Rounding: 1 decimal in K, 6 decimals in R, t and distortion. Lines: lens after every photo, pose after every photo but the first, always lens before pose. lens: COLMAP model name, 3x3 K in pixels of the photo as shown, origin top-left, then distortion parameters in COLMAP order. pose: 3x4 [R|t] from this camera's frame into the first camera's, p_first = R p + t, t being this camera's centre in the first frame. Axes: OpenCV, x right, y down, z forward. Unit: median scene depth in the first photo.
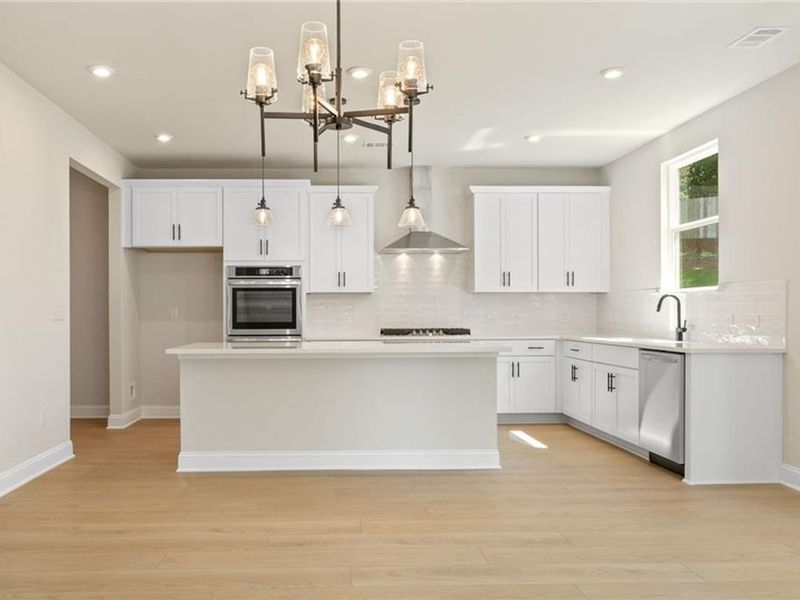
lens RADIAL K [[672.0, 0, 347.9], [0, 672.0, 317.1], [0, 0, 1]] dist [0.008538, 0.001716]
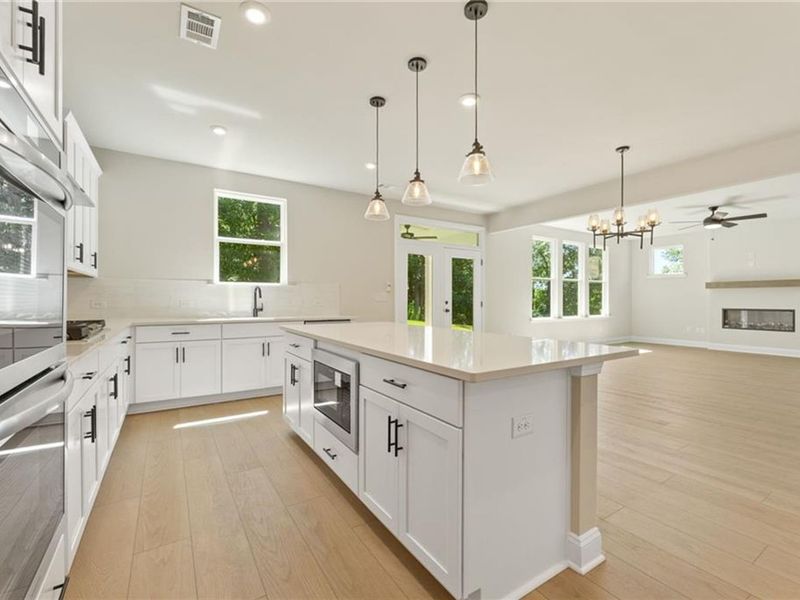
lens RADIAL K [[362.7, 0, 400.0], [0, 362.7, 300.0], [0, 0, 1]] dist [0.014150, 0.000271]
pose [[-0.513953, 0.003107, 0.857813, -0.319843], [0.005325, 0.999986, -0.000431, -0.000852], [-0.857802, 0.004346, -0.513962, 0.955698]]
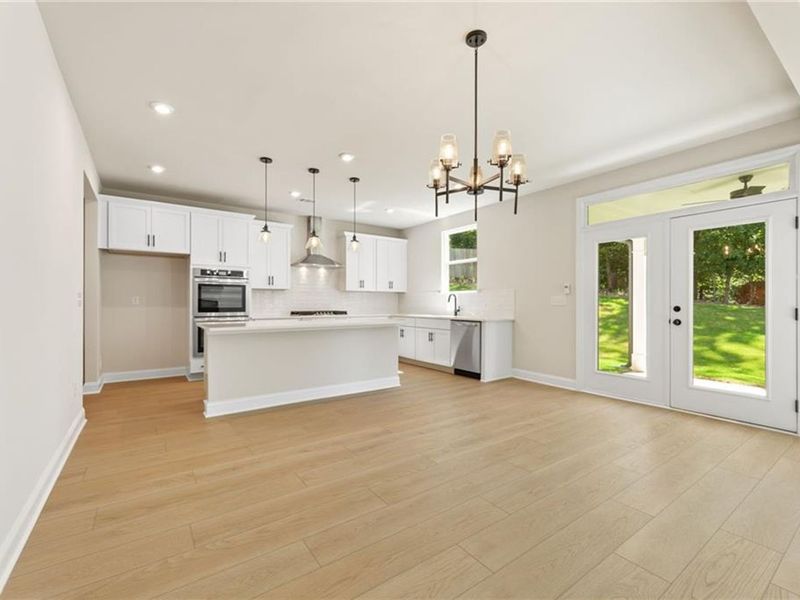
lens RADIAL K [[362.7, 0, 400.0], [0, 362.7, 300.0], [0, 0, 1]] dist [0.014150, 0.000271]
pose [[0.833088, 0.009392, 0.553060, -0.241239], [-0.002114, 0.999903, -0.013796, 0.001075], [-0.553136, 0.010324, 0.833027, 0.119301]]
